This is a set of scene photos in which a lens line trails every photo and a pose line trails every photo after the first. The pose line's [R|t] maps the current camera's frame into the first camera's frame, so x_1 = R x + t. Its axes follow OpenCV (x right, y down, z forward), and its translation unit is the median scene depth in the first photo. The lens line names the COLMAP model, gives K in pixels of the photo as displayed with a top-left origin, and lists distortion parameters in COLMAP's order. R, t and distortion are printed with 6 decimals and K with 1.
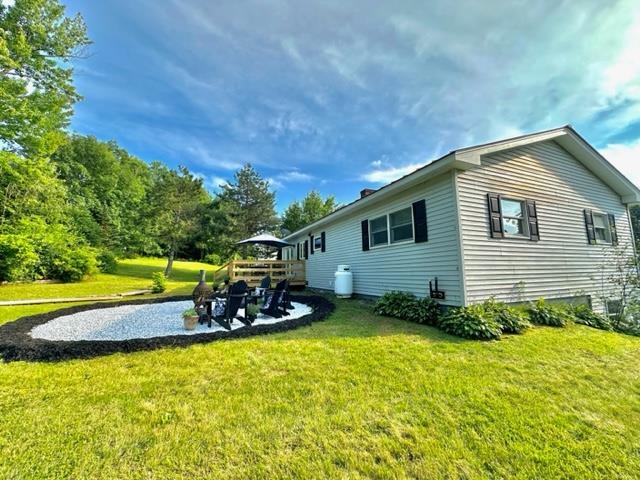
lens RADIAL K [[255.0, 0, 320.6], [0, 255.0, 243.0], [0, 0, 1]] dist [-0.003353, 0.000806]
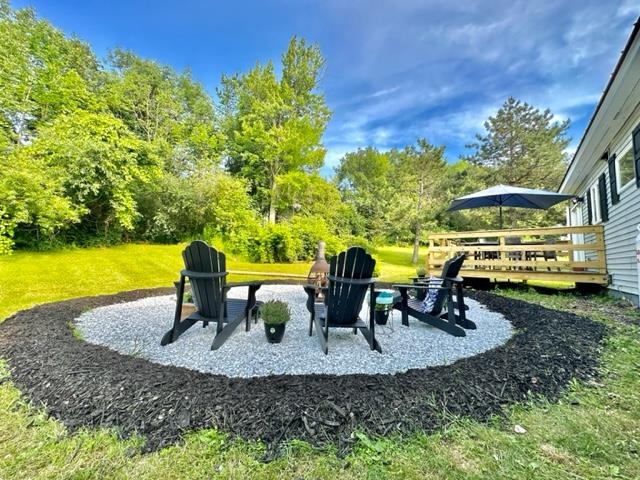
lens RADIAL K [[255.0, 0, 324.2], [0, 255.0, 240.0], [0, 0, 1]] dist [-0.003353, 0.000806]
pose [[0.484890, -0.055637, -0.872803, 0.068388], [0.072100, 0.997120, -0.023506, 0.062042], [0.871598, -0.051531, 0.487506, 0.360937]]
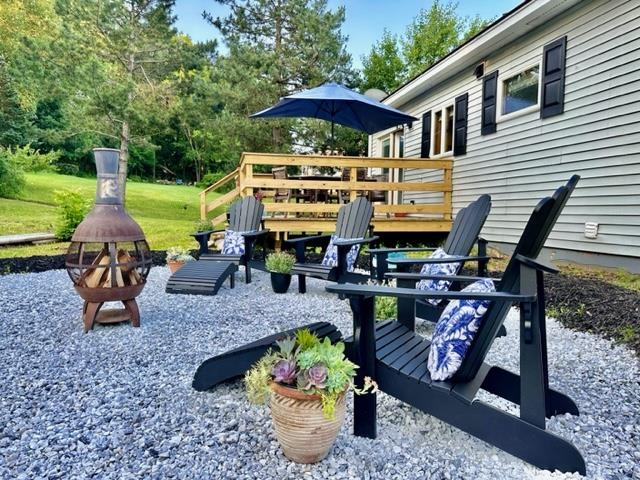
lens RADIAL K [[451.1, 0, 319.5], [0, 451.1, 240.8], [0, 0, 1]] dist [0.030720, -0.031948]
pose [[0.981833, 0.032233, -0.186989, -0.104815], [0.001692, 0.983939, 0.178497, 0.059283], [0.189739, -0.175571, 0.966009, 0.336962]]
